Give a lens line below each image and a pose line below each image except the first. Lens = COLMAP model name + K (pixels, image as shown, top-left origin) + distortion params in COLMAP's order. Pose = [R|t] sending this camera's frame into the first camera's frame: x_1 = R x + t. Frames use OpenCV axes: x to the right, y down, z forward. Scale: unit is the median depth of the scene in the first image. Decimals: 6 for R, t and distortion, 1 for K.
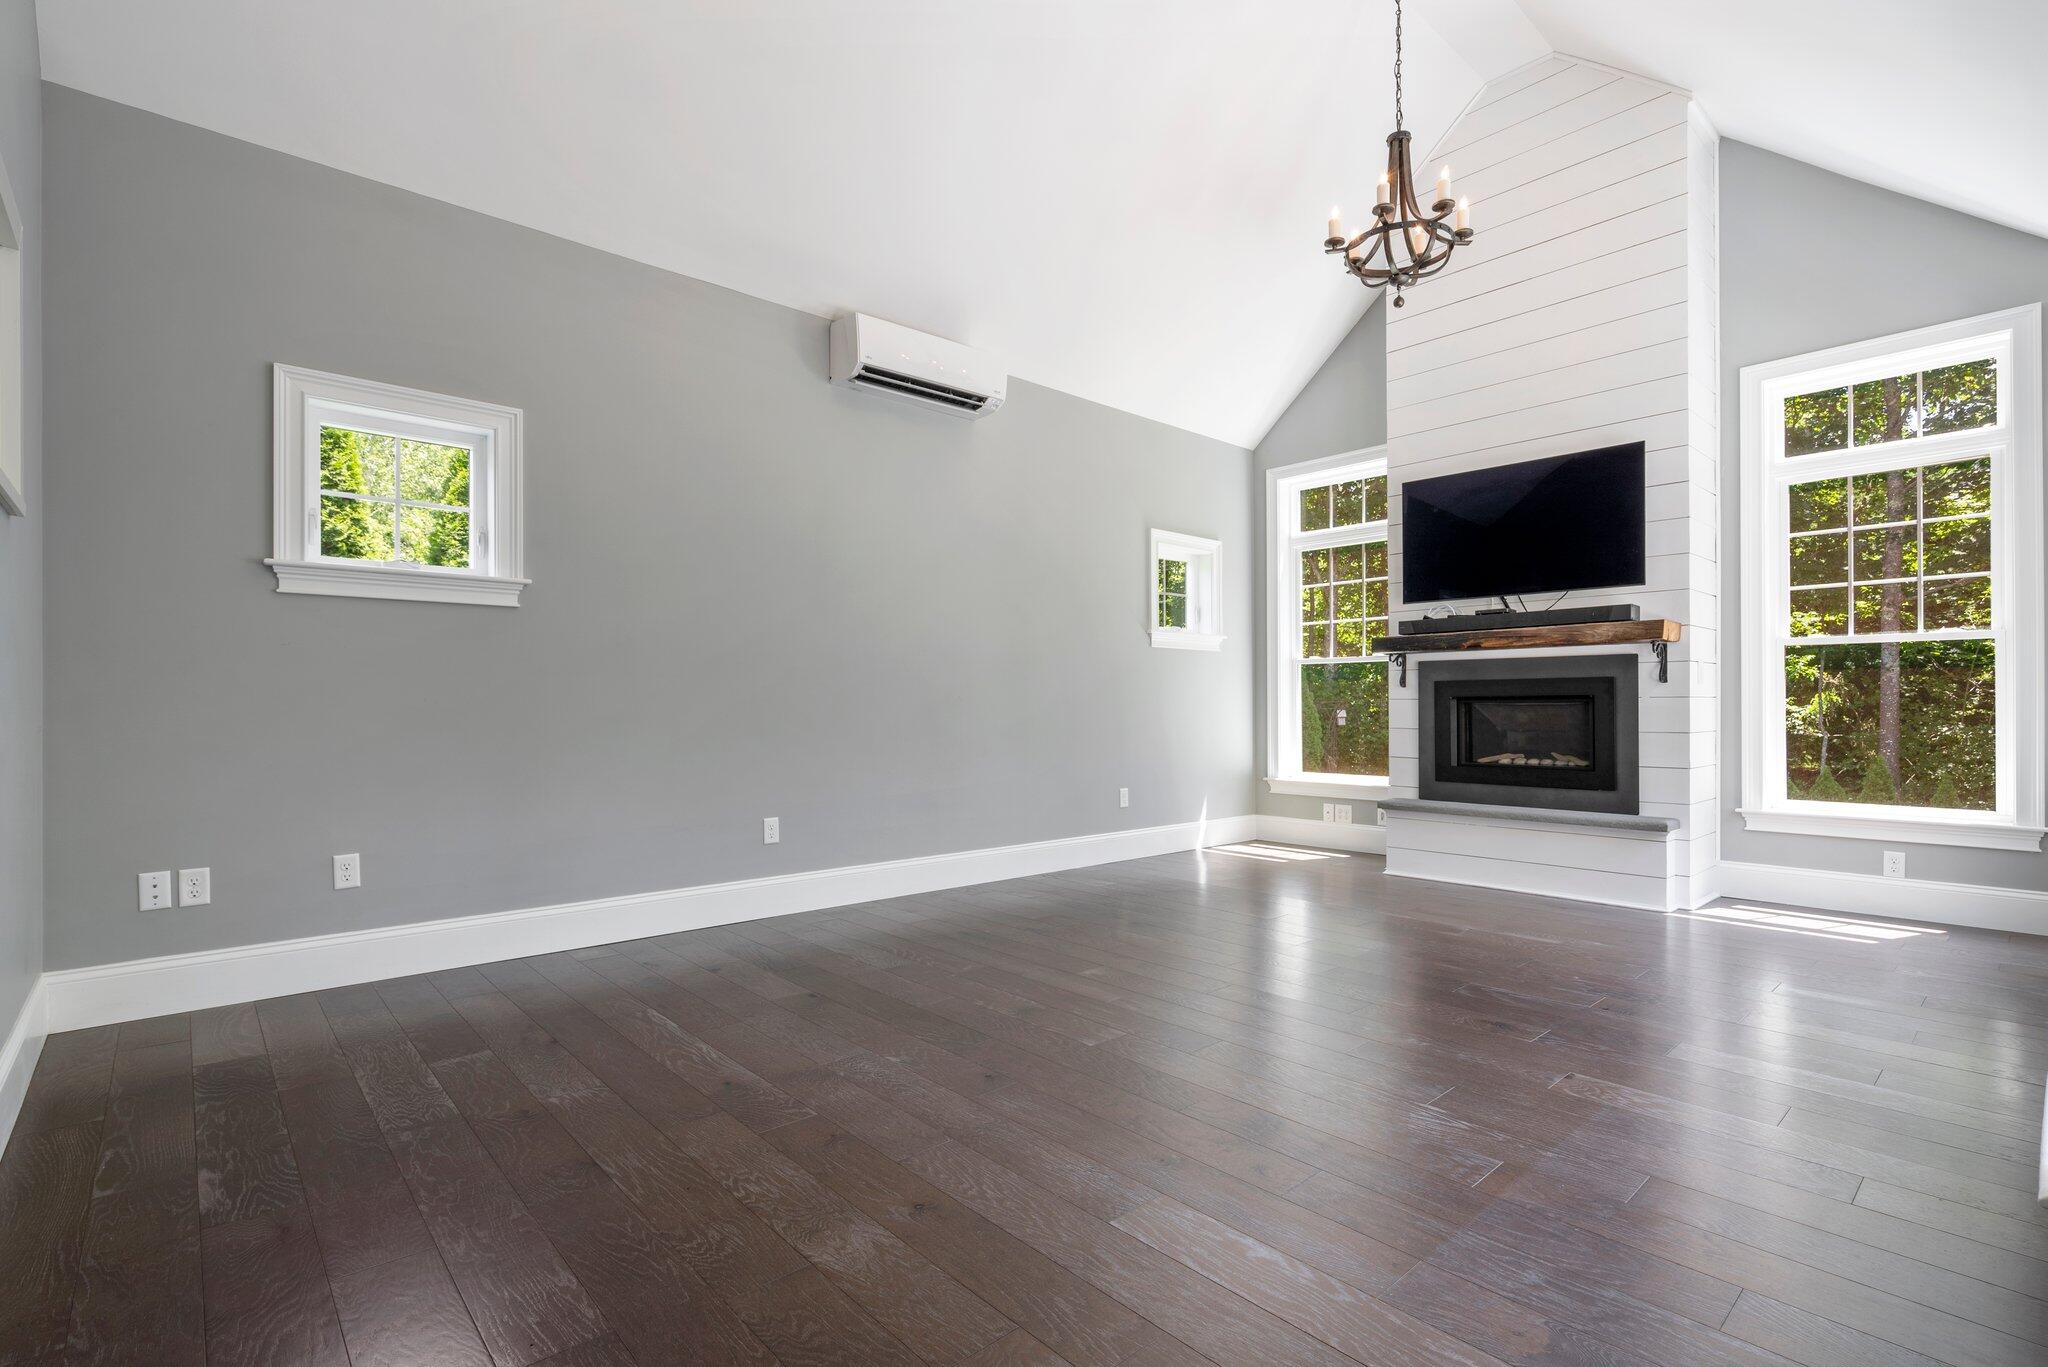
lens RADIAL K [[947.0, 0, 1048.4], [0, 947.0, 706.1], [0, 0, 1]] dist [-0.000007, 0.000001]
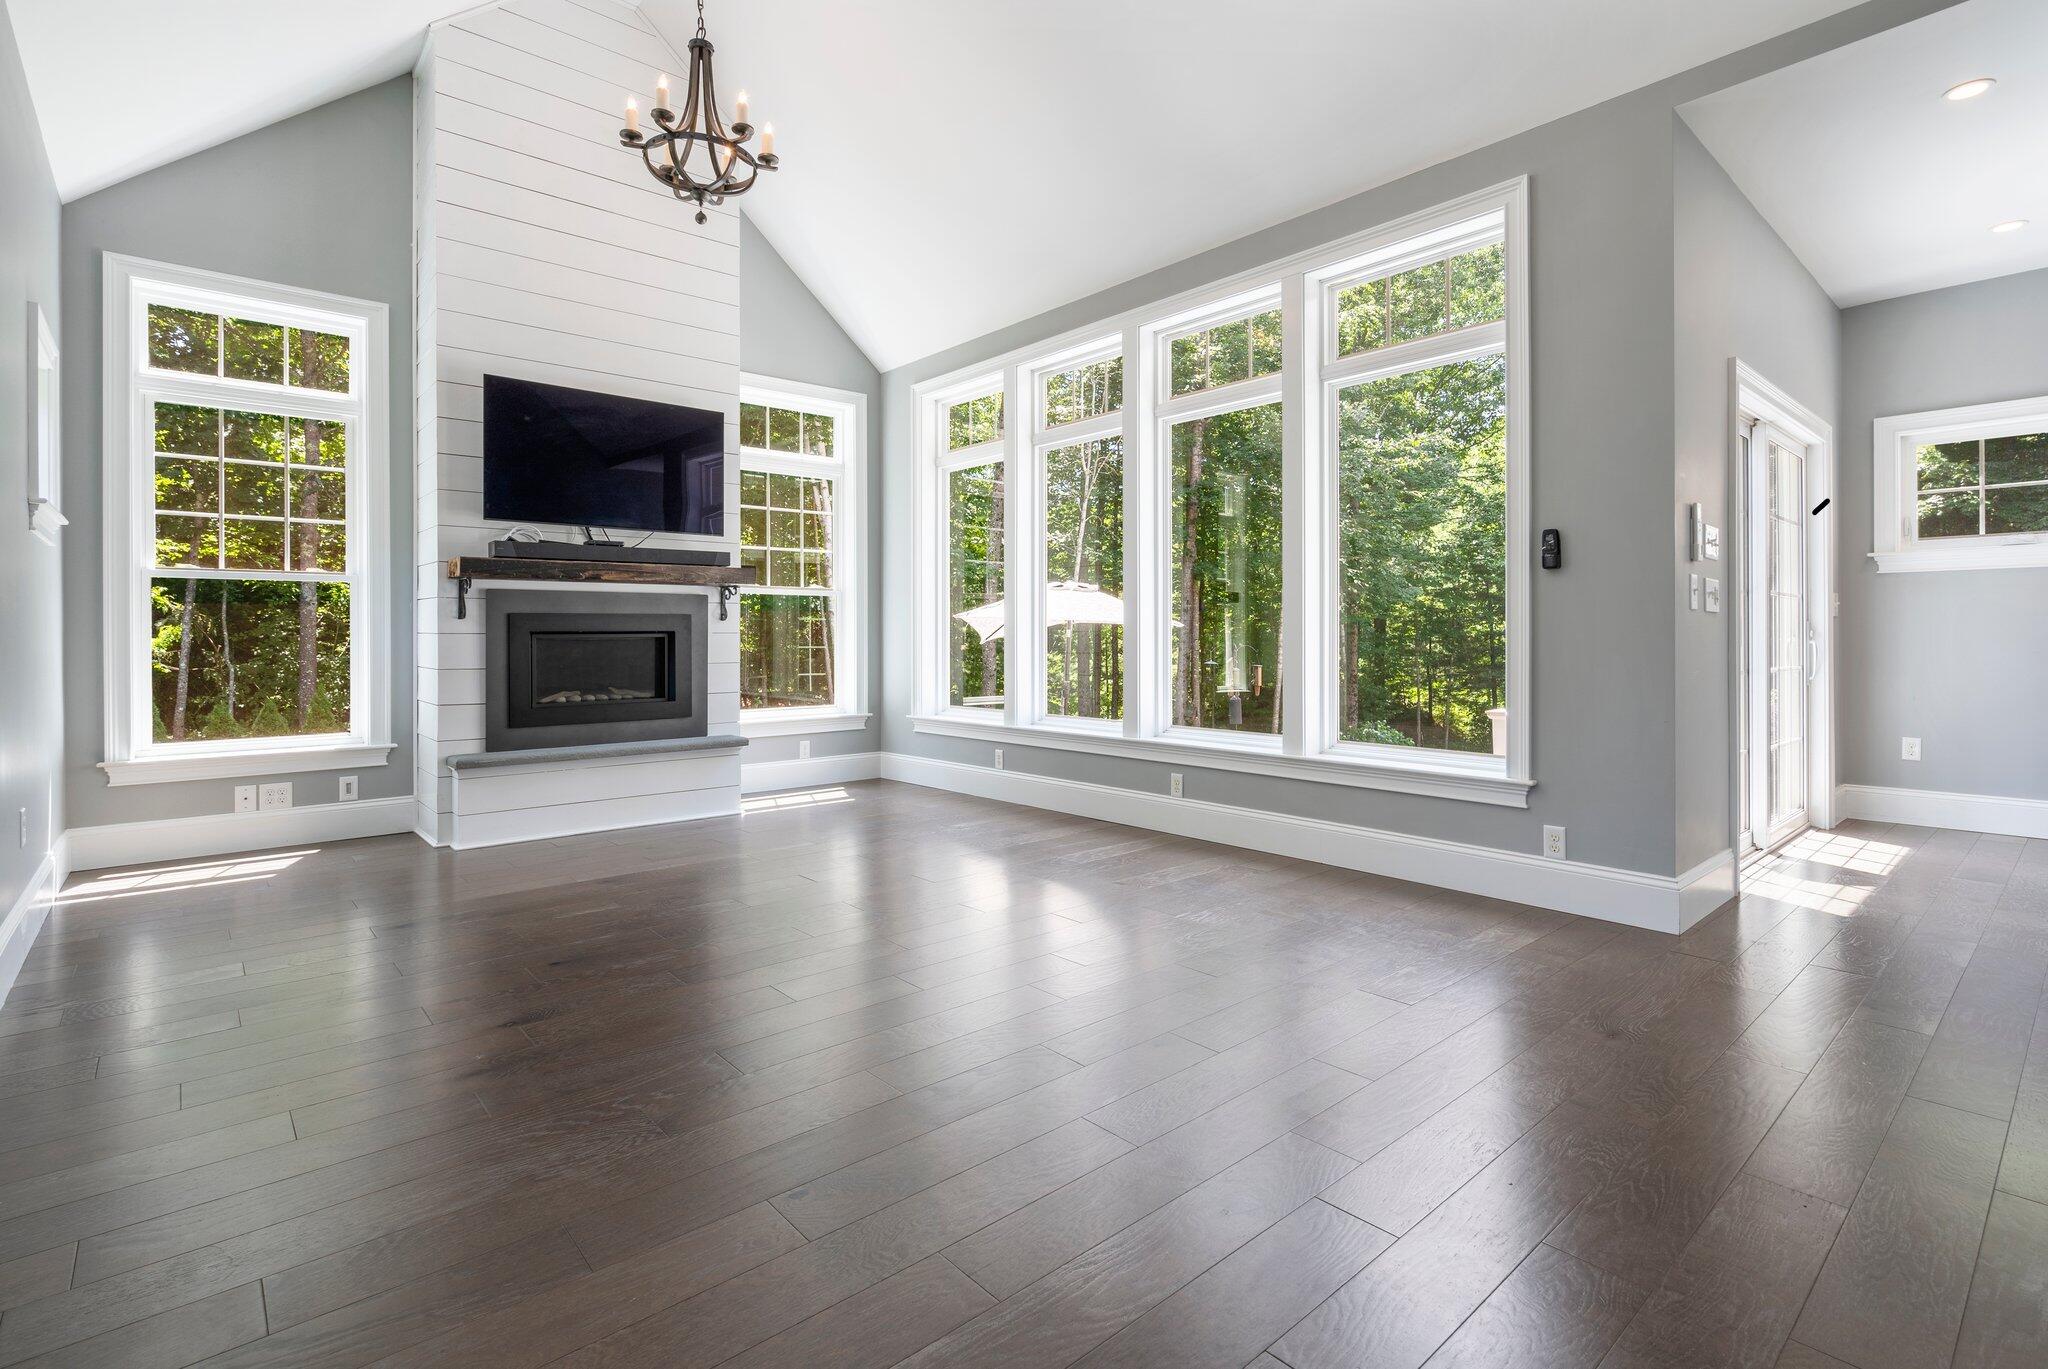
lens RADIAL K [[962.6, 0, 1025.2], [0, 962.6, 634.6], [0, 0, 1]] dist [-0.000173, 0.000218]
pose [[0.028538, 0.002849, 0.999589, -0.467213], [0.003373, 0.999990, -0.002947, -0.002223], [-0.999587, 0.003456, 0.028528, 0.512388]]
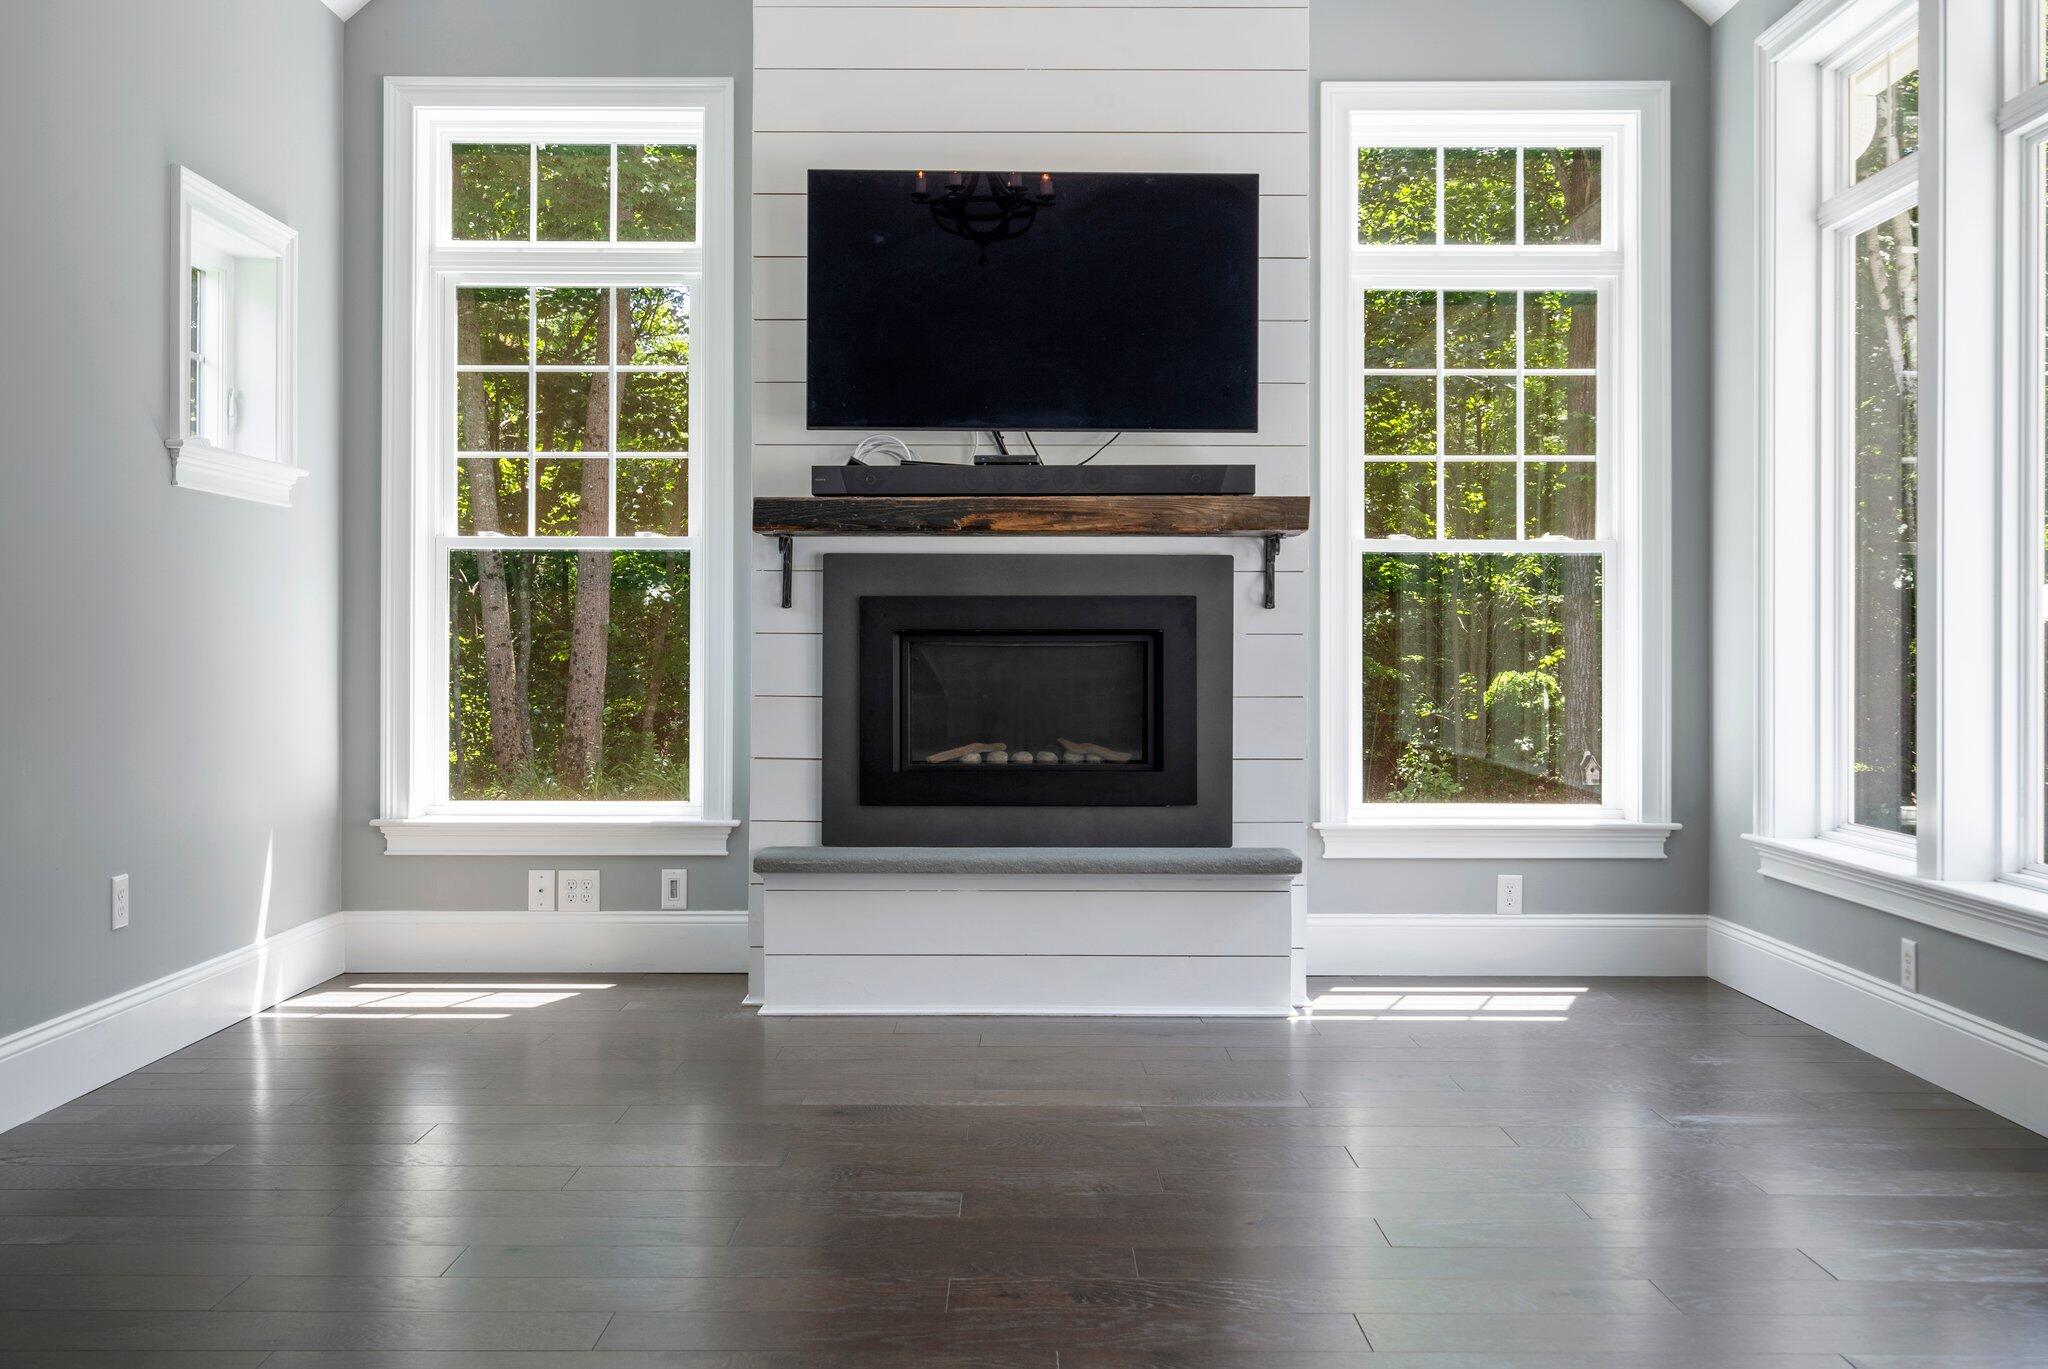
lens RADIAL K [[1941.7, 0, 1024.3], [0, 1941.7, 630.6], [0, 0, 1]] dist [-0.001276, 0.007925]
pose [[0.678120, 0.009737, 0.734887, -0.260034], [-0.004331, 0.999948, -0.009252, -0.000248], [-0.734939, 0.003091, 0.678126, 0.280133]]
